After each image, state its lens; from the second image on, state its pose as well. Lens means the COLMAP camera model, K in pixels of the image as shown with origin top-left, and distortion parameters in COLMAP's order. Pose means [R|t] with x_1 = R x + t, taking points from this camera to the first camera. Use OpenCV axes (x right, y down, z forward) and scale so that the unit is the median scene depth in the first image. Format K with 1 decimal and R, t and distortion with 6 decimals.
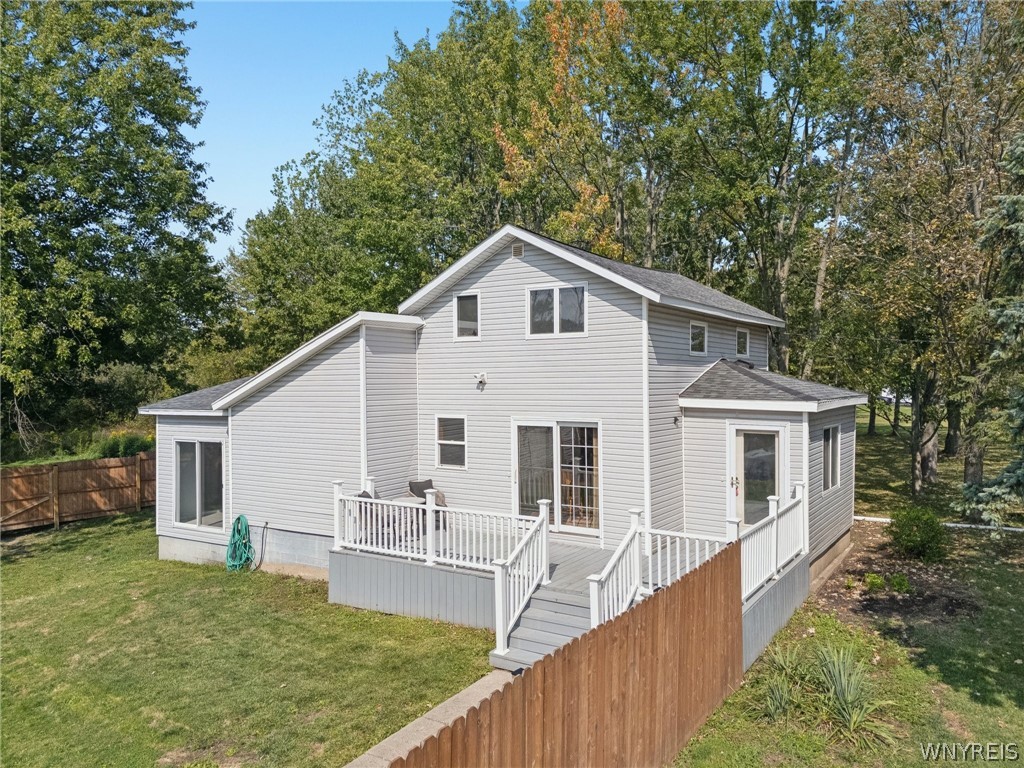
lens RADIAL K [[791.8, 0, 512.0], [0, 791.8, 384.0], [0, 0, 1]] dist [-0.000038, 0.000064]
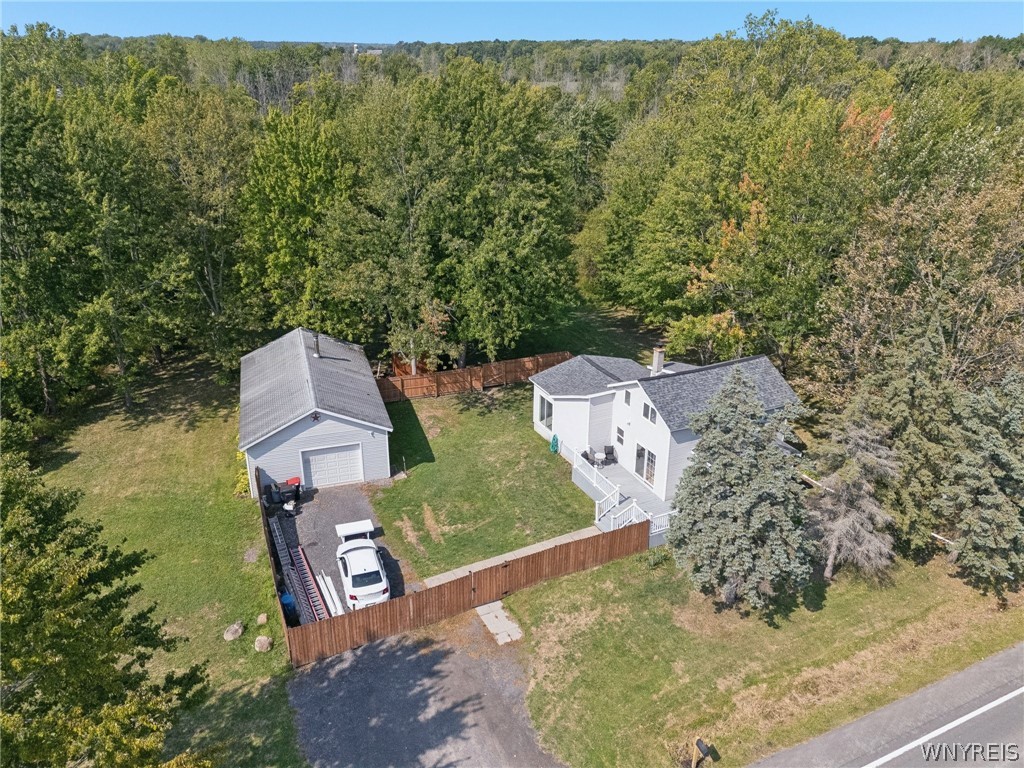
lens RADIAL K [[791.8, 0, 512.0], [0, 791.8, 384.0], [0, 0, 1]] dist [-0.000038, 0.000064]
pose [[0.856188, 0.224675, -0.465257, 0.904084], [-0.029976, 0.920584, 0.389392, -1.241385], [0.515795, -0.319446, 0.794928, -1.424799]]
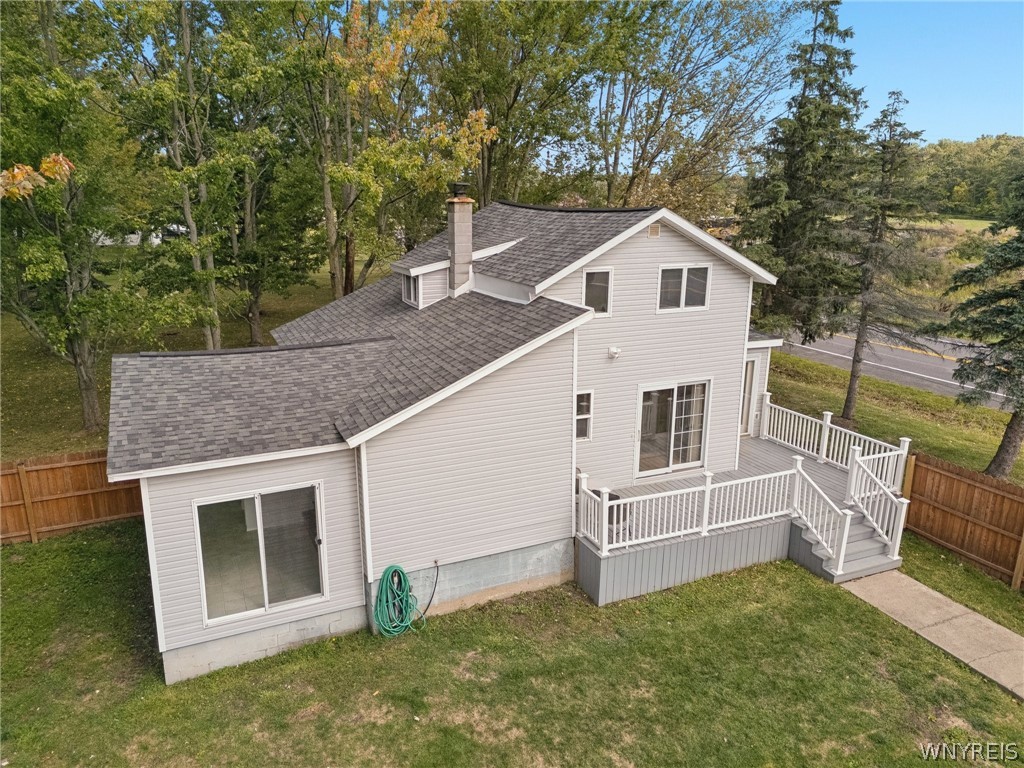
lens RADIAL K [[784.9, 0, 511.5], [0, 784.9, 404.8], [0, 0, 1]] dist [0.009741, 0.001896]
pose [[0.535634, -0.228589, 0.812923, -0.998301], [-0.004435, 0.961890, 0.273400, -0.231122], [-0.844439, -0.150048, 0.514207, 0.594868]]
